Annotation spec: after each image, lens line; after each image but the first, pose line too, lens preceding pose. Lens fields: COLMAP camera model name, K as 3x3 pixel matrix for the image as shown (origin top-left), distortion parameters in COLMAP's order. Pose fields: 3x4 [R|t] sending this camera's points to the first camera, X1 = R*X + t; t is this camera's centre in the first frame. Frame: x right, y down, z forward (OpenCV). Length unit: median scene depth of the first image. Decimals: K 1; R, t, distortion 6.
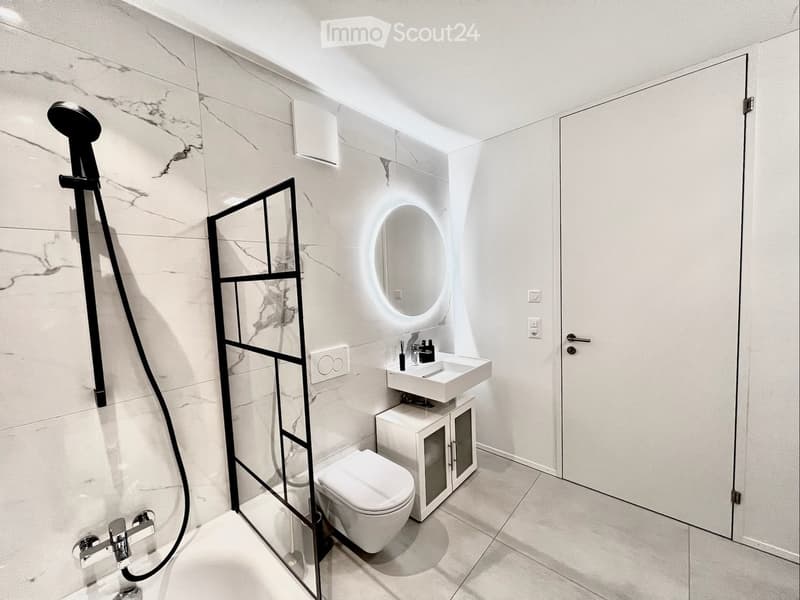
lens RADIAL K [[317.7, 0, 400.7], [0, 317.7, 300.9], [0, 0, 1]] dist [-0.000572, -0.000095]
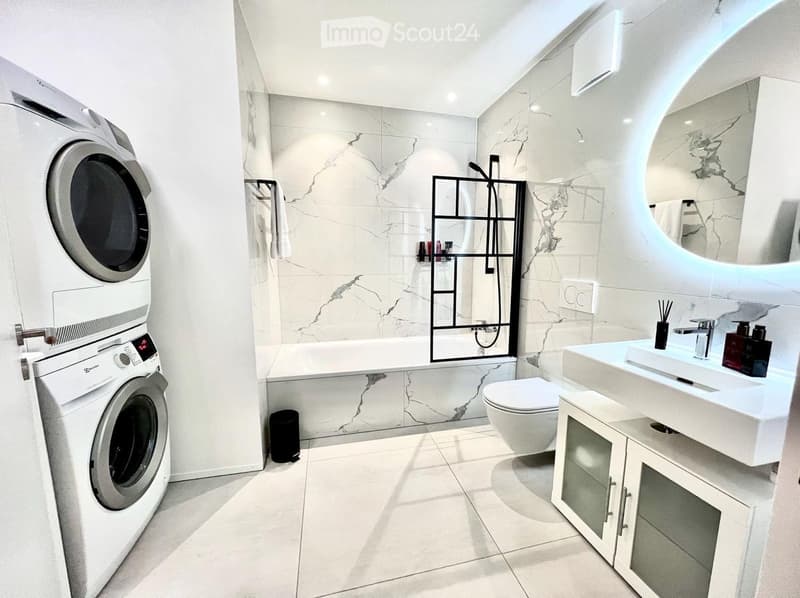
lens RADIAL K [[317.7, 0, 400.6], [0, 317.7, 301.0], [0, 0, 1]] dist [-0.000572, -0.000095]
pose [[-0.563254, 0.148013, -0.812919, 1.048358], [-0.039607, 0.977858, 0.205488, 0.033707], [0.825334, 0.147939, -0.544920, 1.247255]]
